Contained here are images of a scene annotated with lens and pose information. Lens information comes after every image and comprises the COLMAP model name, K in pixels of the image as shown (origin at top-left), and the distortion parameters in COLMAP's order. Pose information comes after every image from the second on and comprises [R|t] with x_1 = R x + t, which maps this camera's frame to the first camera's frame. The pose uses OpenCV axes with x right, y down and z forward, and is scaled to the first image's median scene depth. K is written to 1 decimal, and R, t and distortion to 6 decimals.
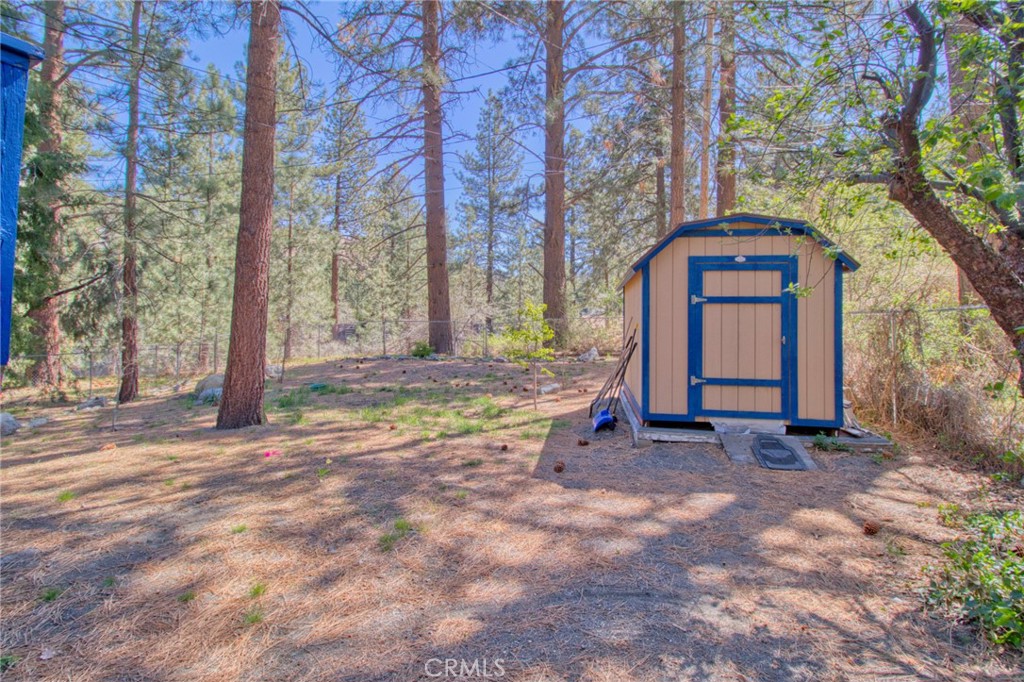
lens RADIAL K [[489.0, 0, 508.3], [0, 489.0, 322.5], [0, 0, 1]] dist [0.001154, -0.012091]
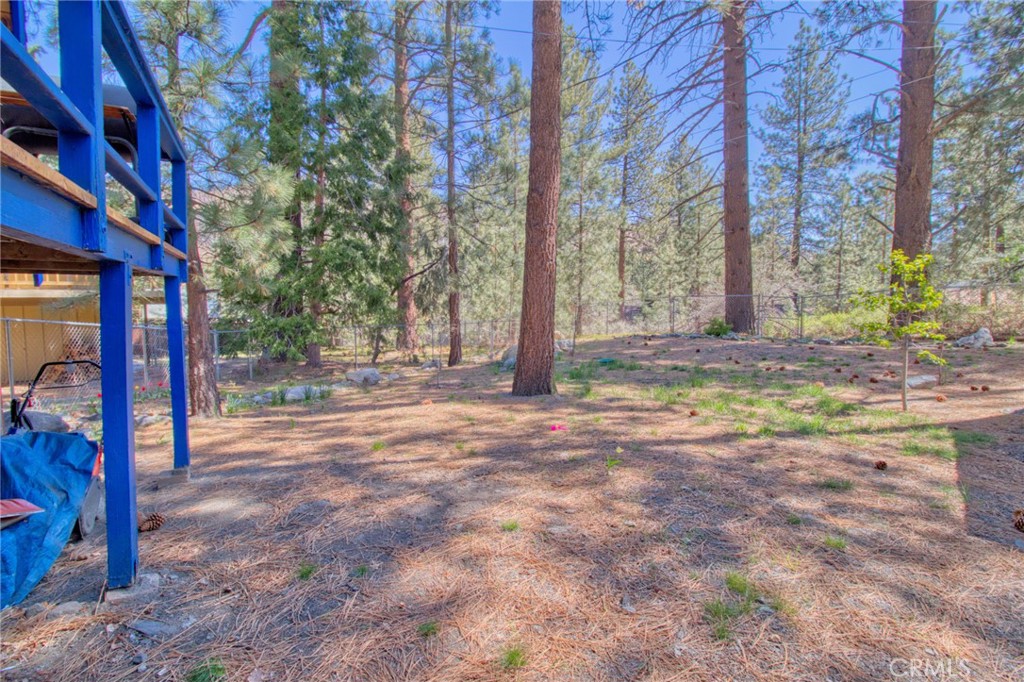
lens RADIAL K [[489.0, 0, 508.3], [0, 489.0, 322.5], [0, 0, 1]] dist [0.001154, -0.012091]
pose [[0.842220, 0.013991, -0.538953, -0.036761], [0.008207, 0.999215, 0.038765, 0.018357], [0.539072, -0.037072, 0.841444, 0.094437]]
